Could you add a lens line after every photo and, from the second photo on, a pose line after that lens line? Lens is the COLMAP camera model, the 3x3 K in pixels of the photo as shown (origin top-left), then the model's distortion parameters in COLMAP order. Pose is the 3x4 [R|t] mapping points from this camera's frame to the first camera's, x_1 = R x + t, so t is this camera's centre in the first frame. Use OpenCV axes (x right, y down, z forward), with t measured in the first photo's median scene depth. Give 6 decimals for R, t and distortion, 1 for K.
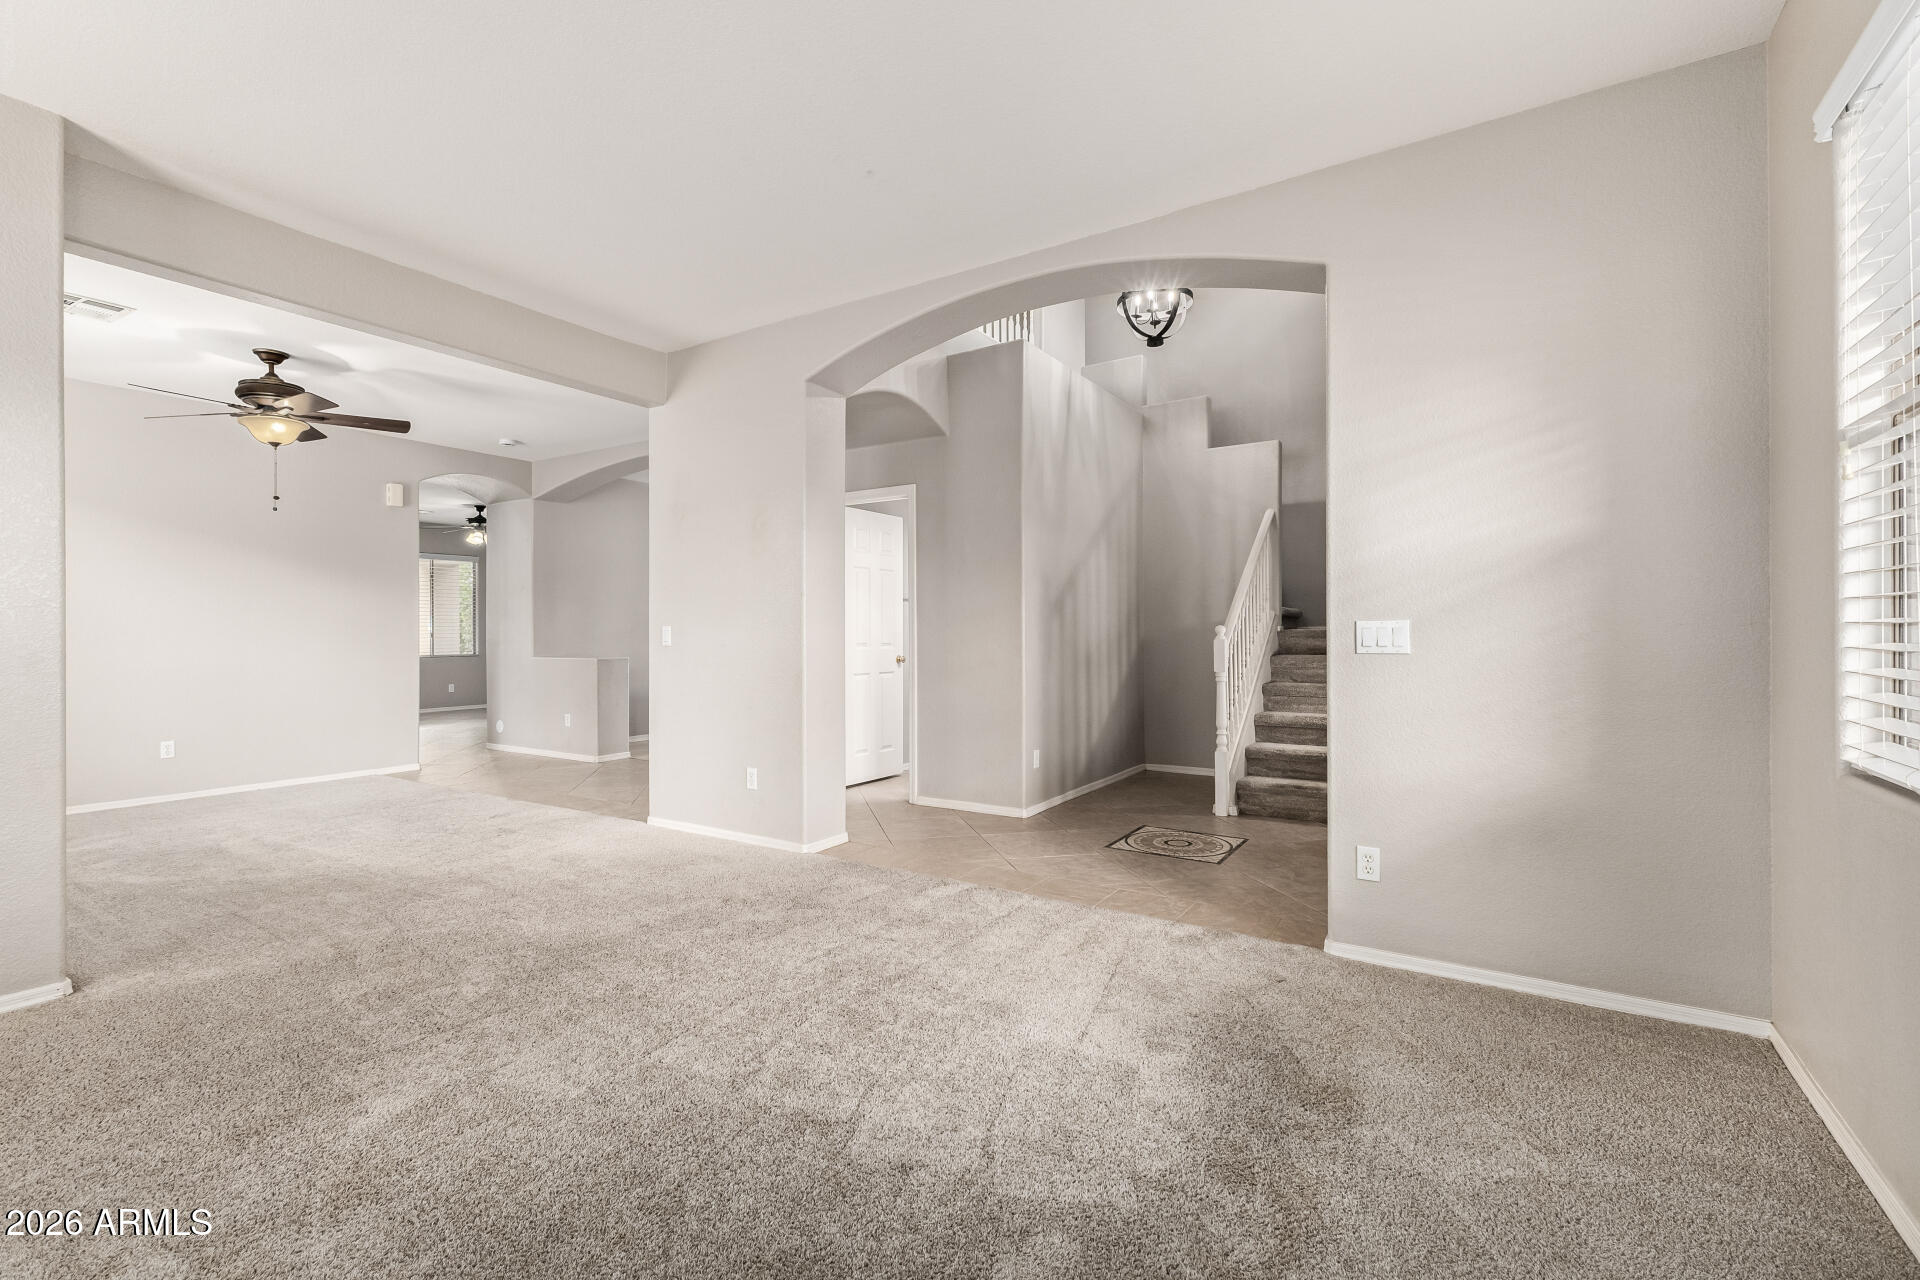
lens RADIAL K [[838.1, 0, 962.6], [0, 838.1, 637.0], [0, 0, 1]] dist [0.010857, 0.000286]
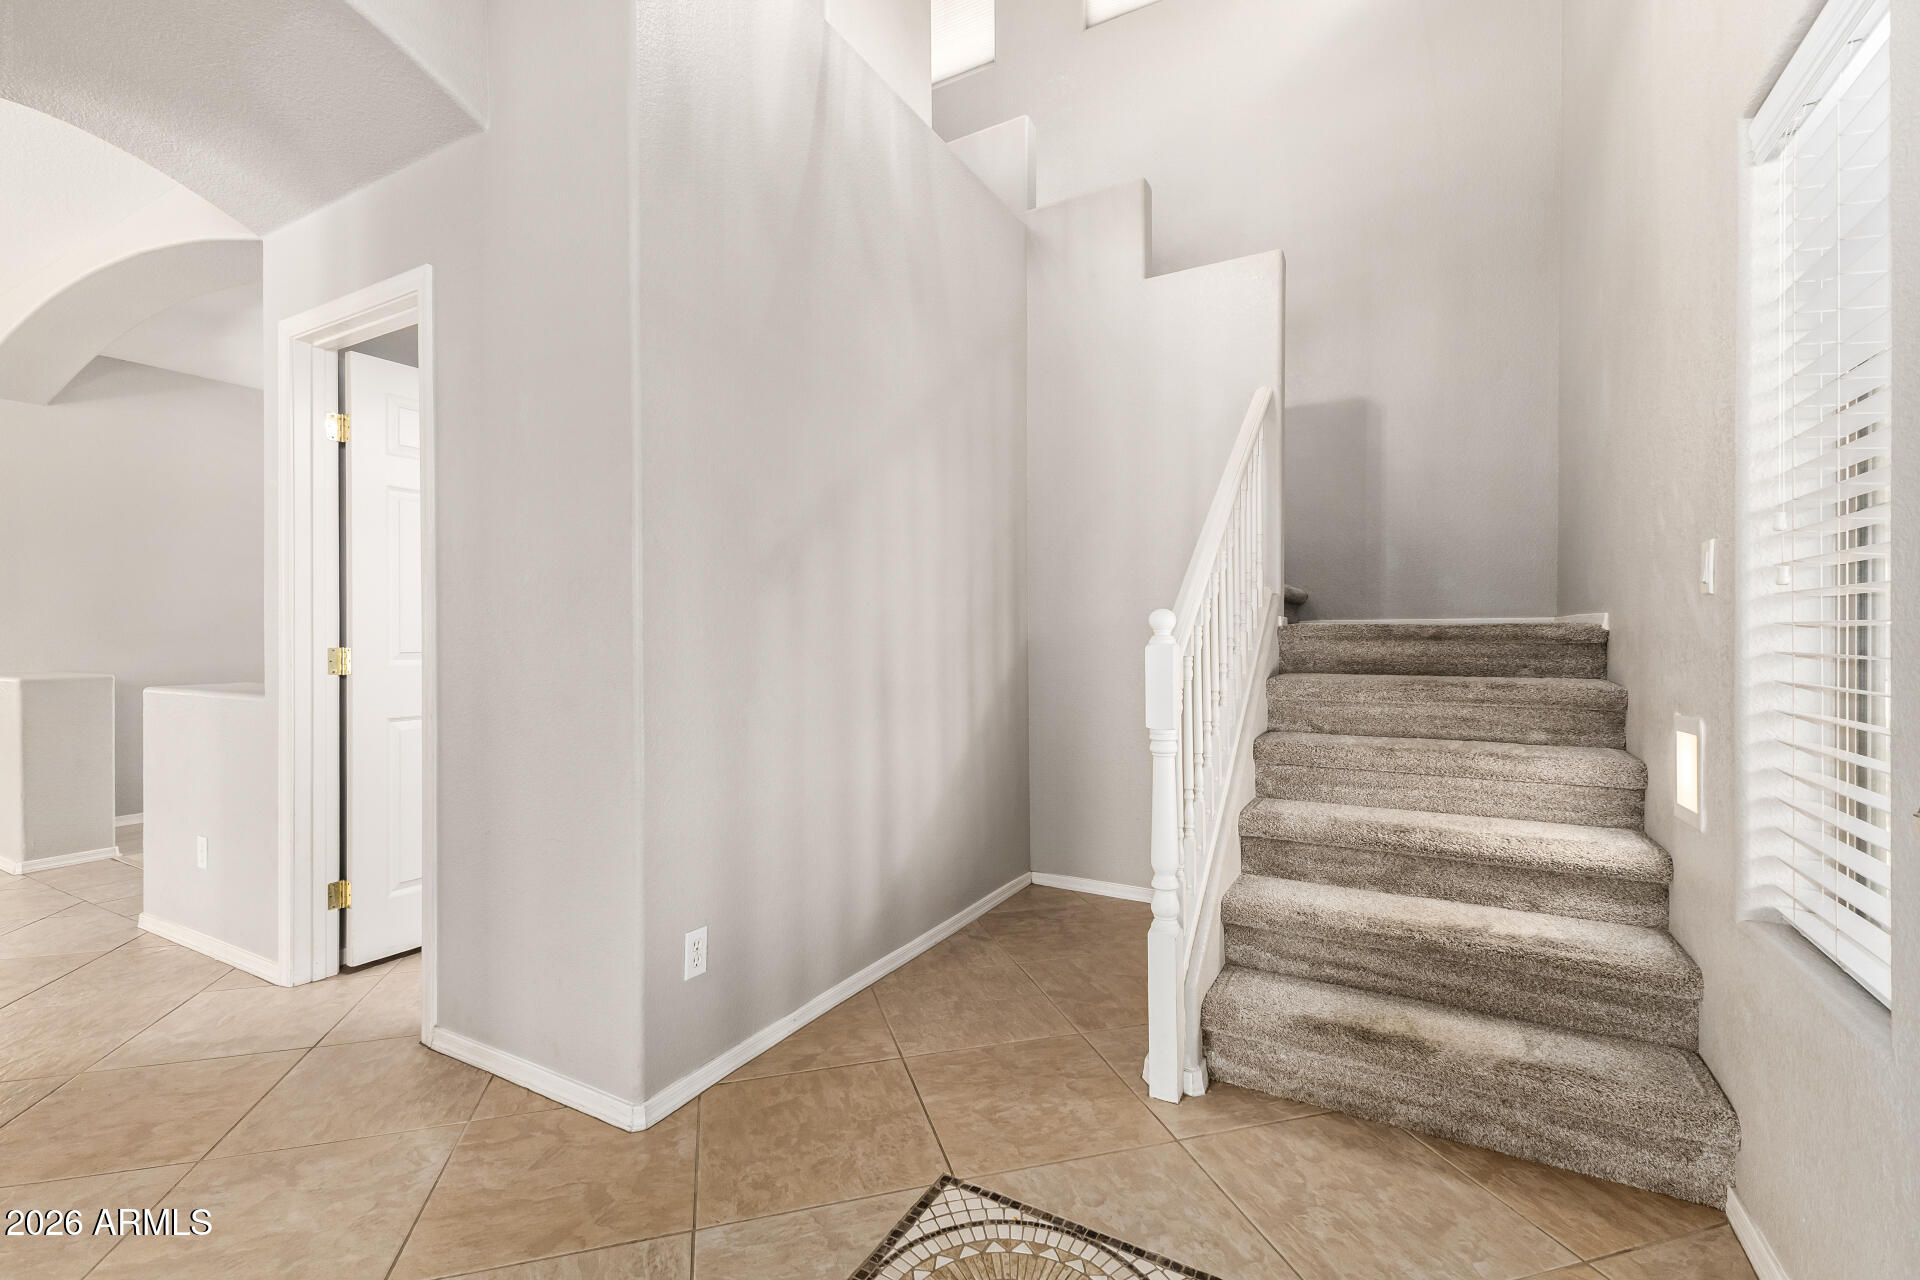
lens RADIAL K [[838.1, 0, 959.6], [0, 838.1, 636.4], [0, 0, 1]] dist [0.010857, 0.000286]
pose [[0.998888, 0.002258, 0.047085, 0.170020], [-0.002115, 0.999993, -0.003095, 0.000417], [-0.047092, 0.002992, 0.998886, 0.535665]]
